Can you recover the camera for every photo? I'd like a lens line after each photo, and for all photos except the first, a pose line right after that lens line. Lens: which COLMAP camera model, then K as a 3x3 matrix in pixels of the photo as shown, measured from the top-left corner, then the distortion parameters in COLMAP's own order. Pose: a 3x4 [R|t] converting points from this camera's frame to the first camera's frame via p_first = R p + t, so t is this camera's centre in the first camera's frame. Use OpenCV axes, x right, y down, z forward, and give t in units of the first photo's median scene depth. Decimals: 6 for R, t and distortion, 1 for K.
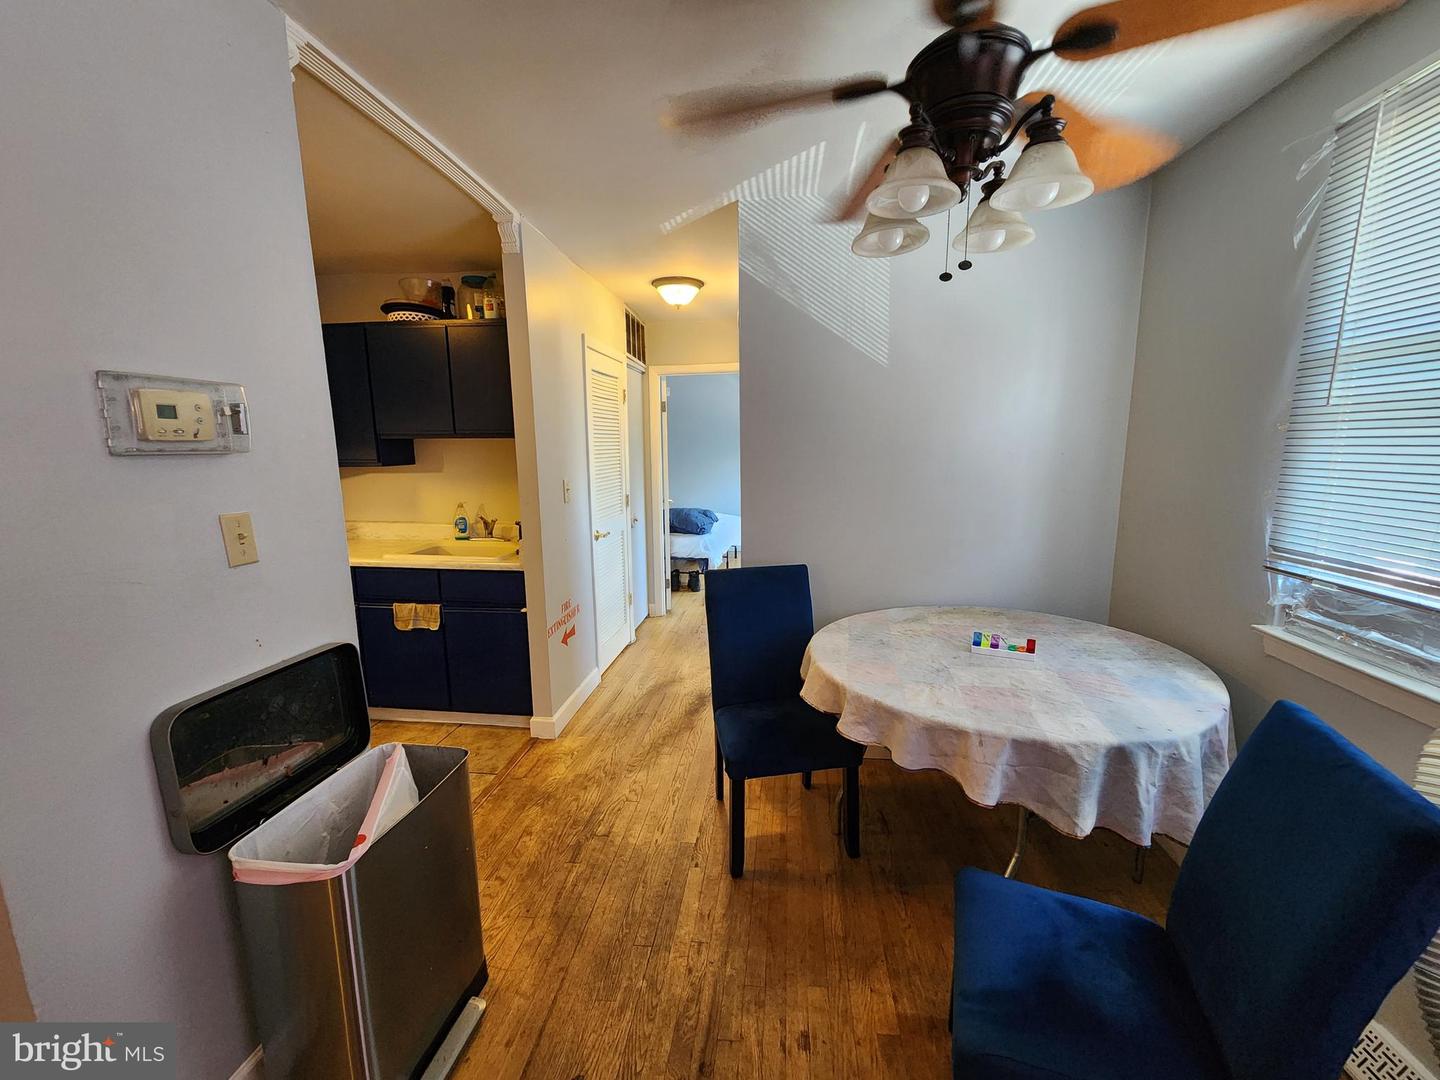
lens RADIAL K [[583.8, 0, 722.9], [0, 583.8, 548.1], [0, 0, 1]] dist [-0.000467, -0.000013]
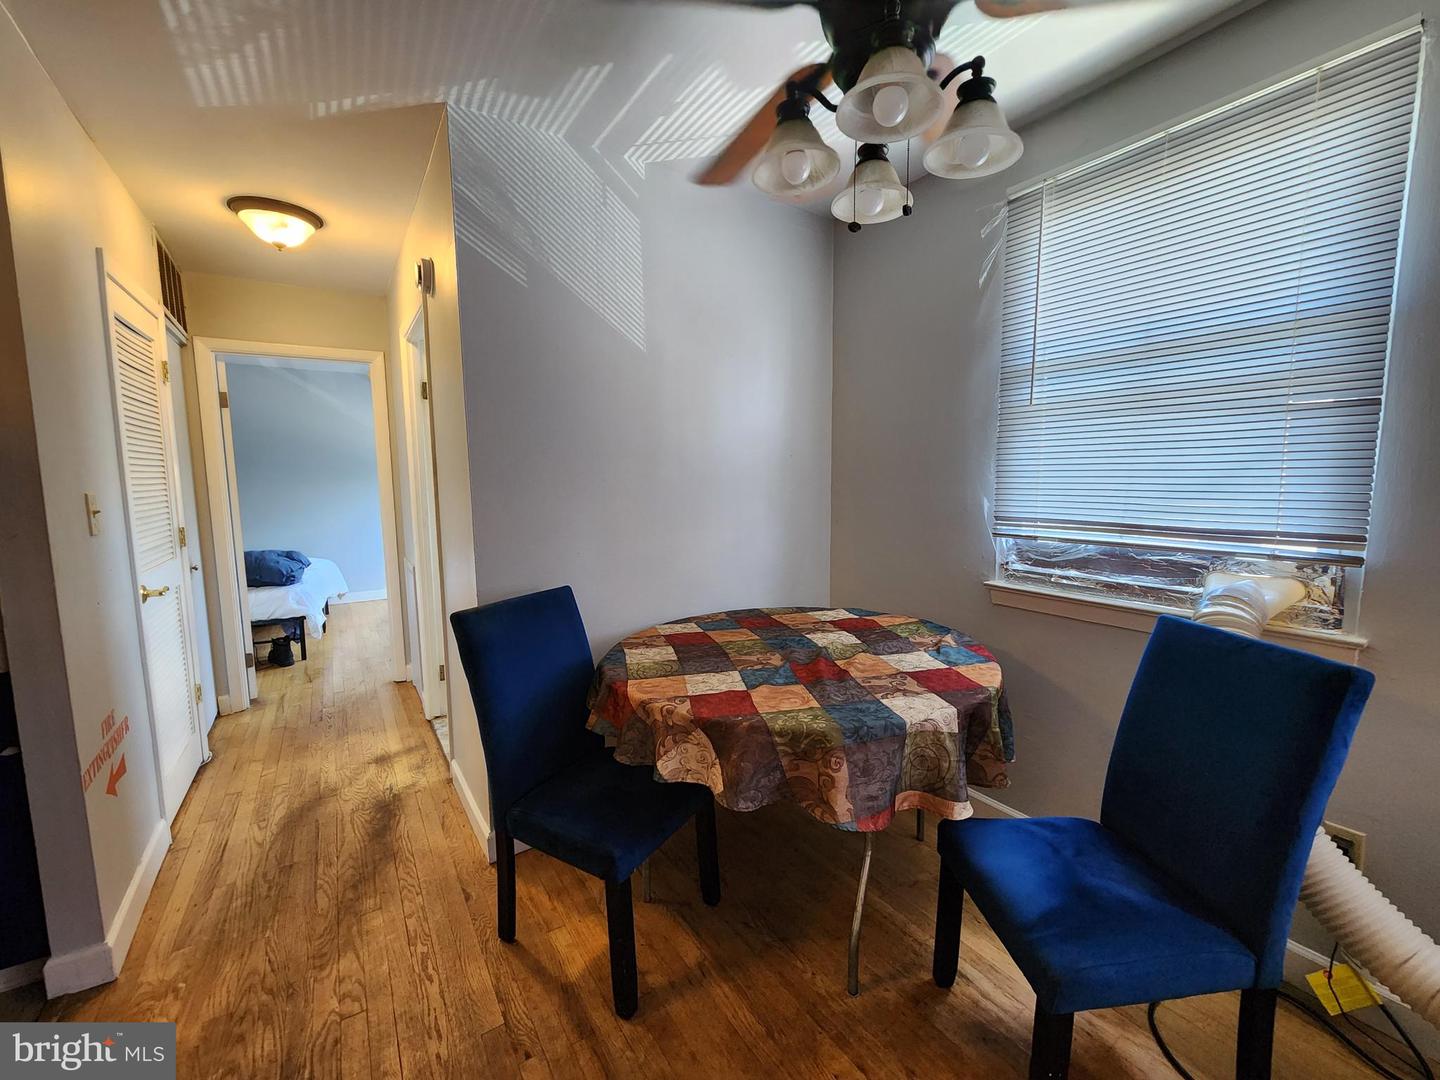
lens RADIAL K [[586.1, 0, 719.1], [0, 586.1, 546.4], [0, 0, 1]] dist [-0.001418, -0.001029]
pose [[0.765699, -0.072568, 0.639093, -0.170693], [0.112979, 0.993341, -0.022567, 0.010988], [-0.633199, 0.089484, 0.768799, 0.206177]]
